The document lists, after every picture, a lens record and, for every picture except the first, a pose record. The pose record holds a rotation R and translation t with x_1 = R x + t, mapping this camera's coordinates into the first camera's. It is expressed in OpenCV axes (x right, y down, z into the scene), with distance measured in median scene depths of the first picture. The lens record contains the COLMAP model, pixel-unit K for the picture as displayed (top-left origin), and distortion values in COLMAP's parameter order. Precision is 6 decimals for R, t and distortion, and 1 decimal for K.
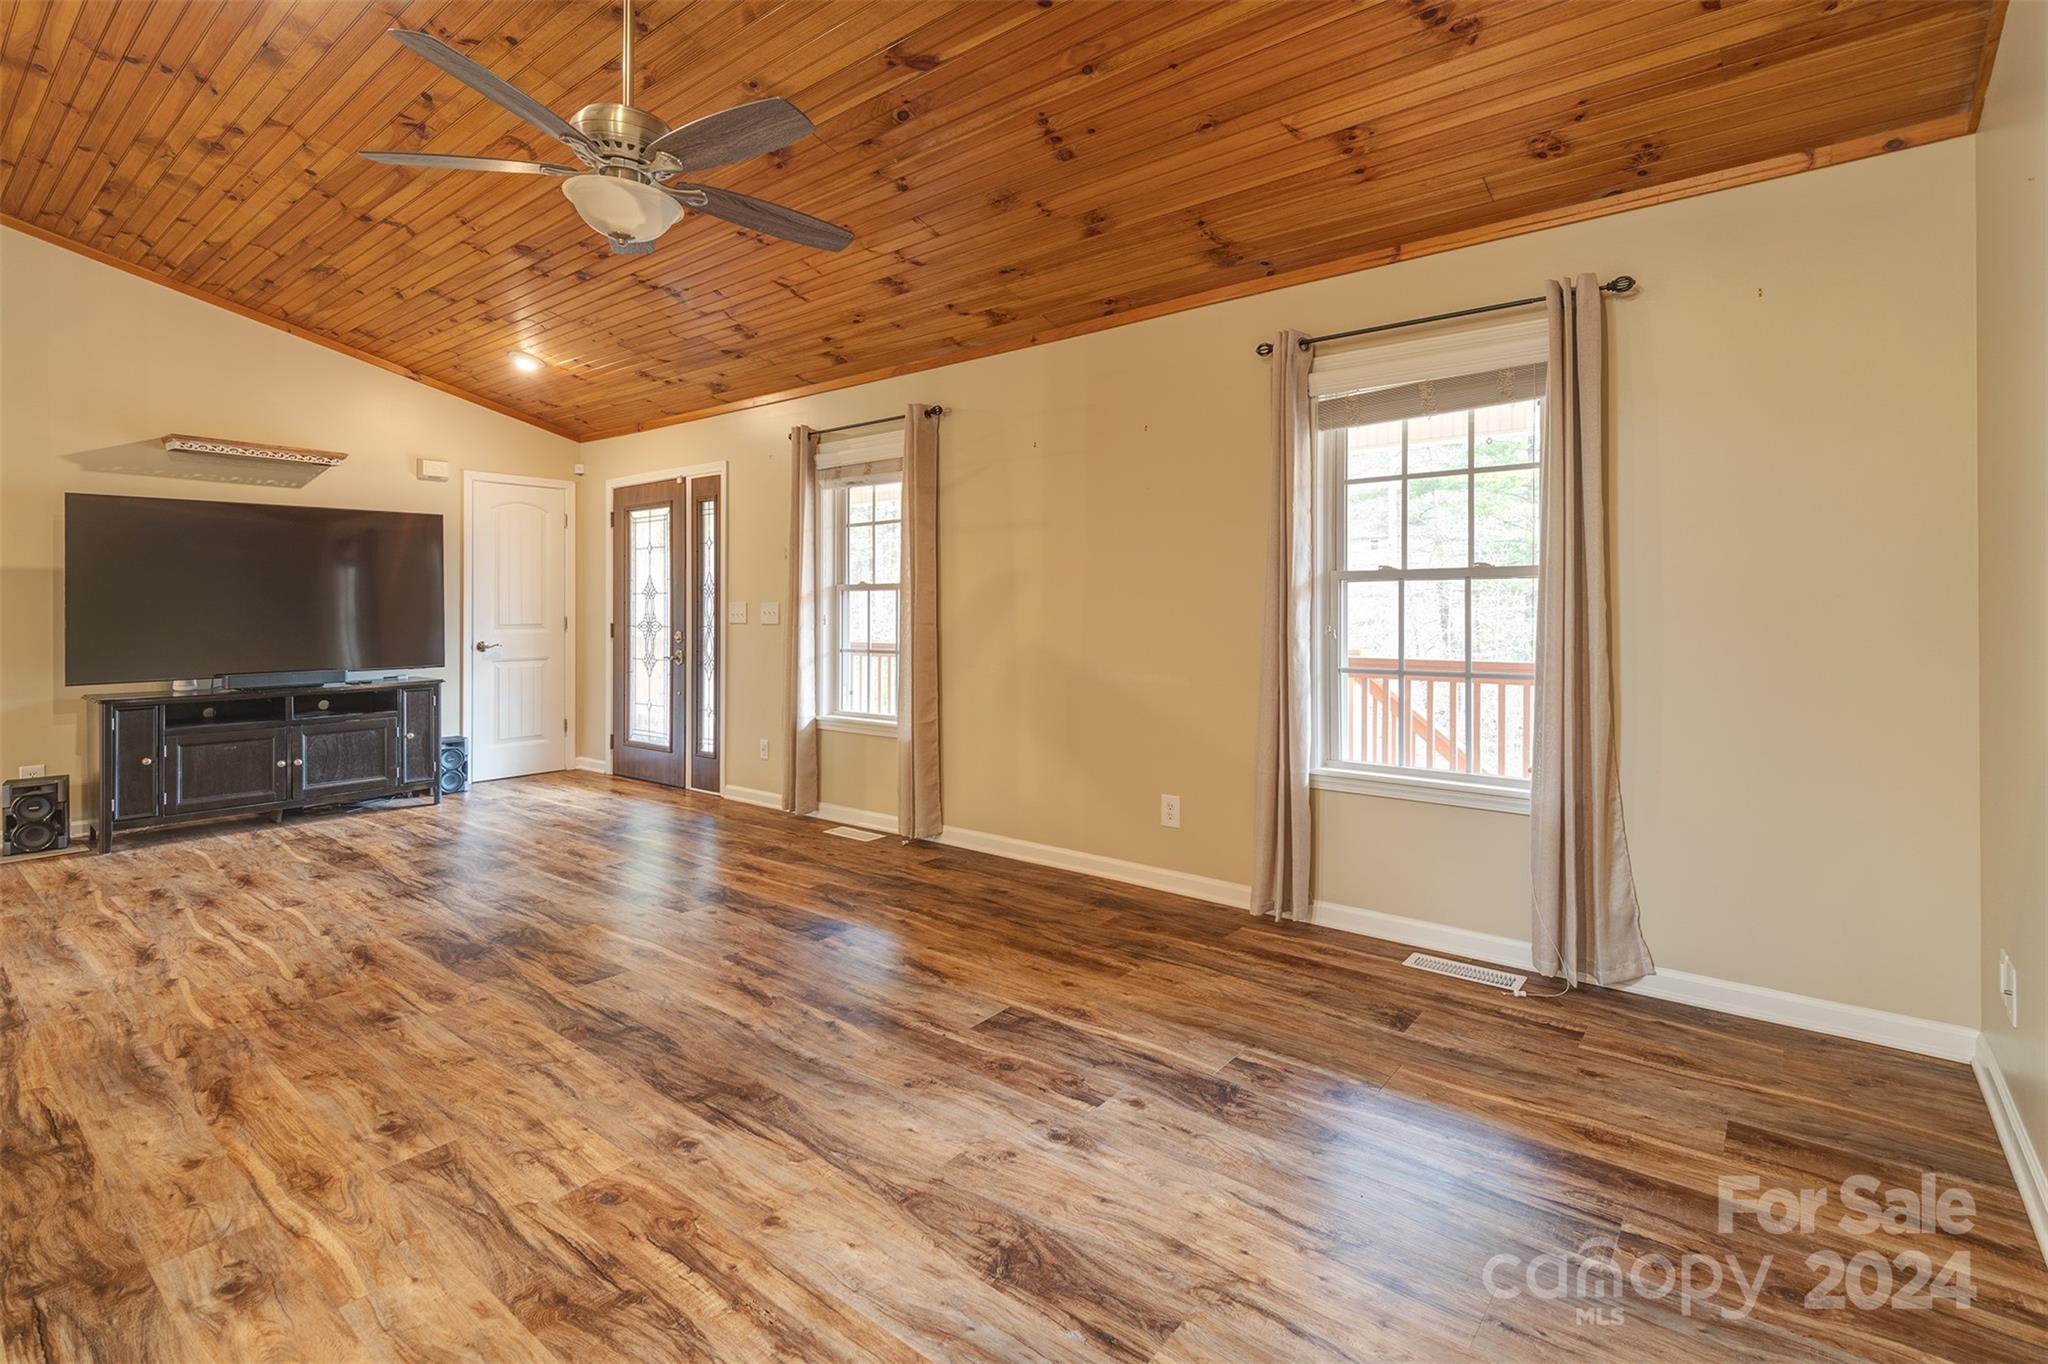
lens RADIAL K [[955.2, 0, 1018.3], [0, 955.2, 593.5], [0, 0, 1]] dist [0.018097, -0.011900]
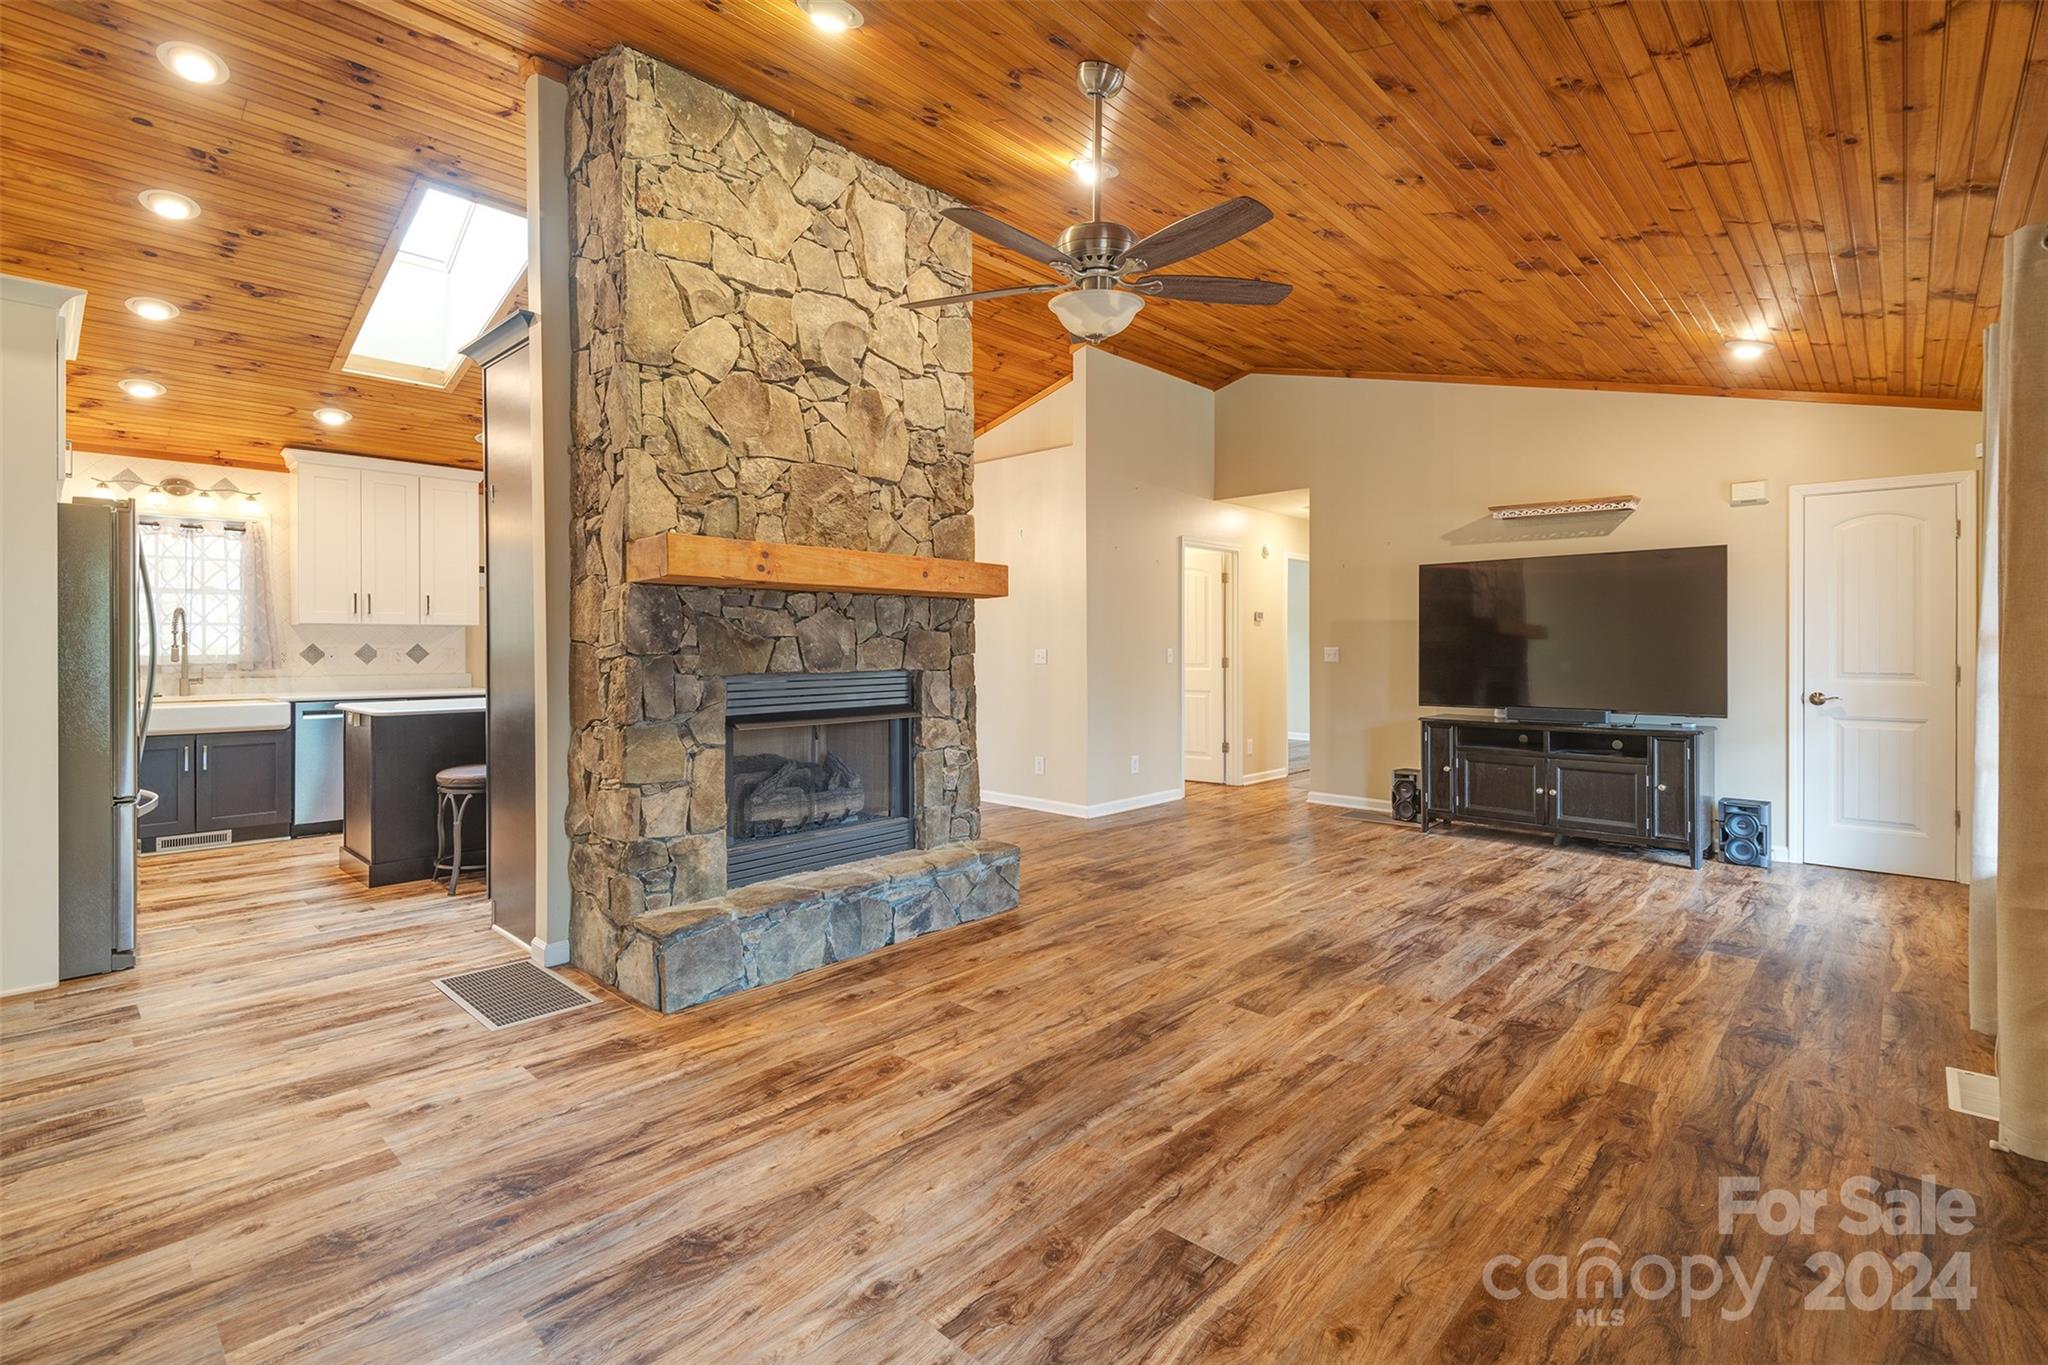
lens RADIAL K [[933.4, 0, 1028.5], [0, 933.4, 634.0], [0, 0, 1]] dist [0.033113, -0.024864]
pose [[-0.071773, -0.007317, -0.997394, 0.708085], [0.012686, 0.999886, -0.008248, -0.003326], [0.997340, -0.013245, -0.071672, 0.977150]]
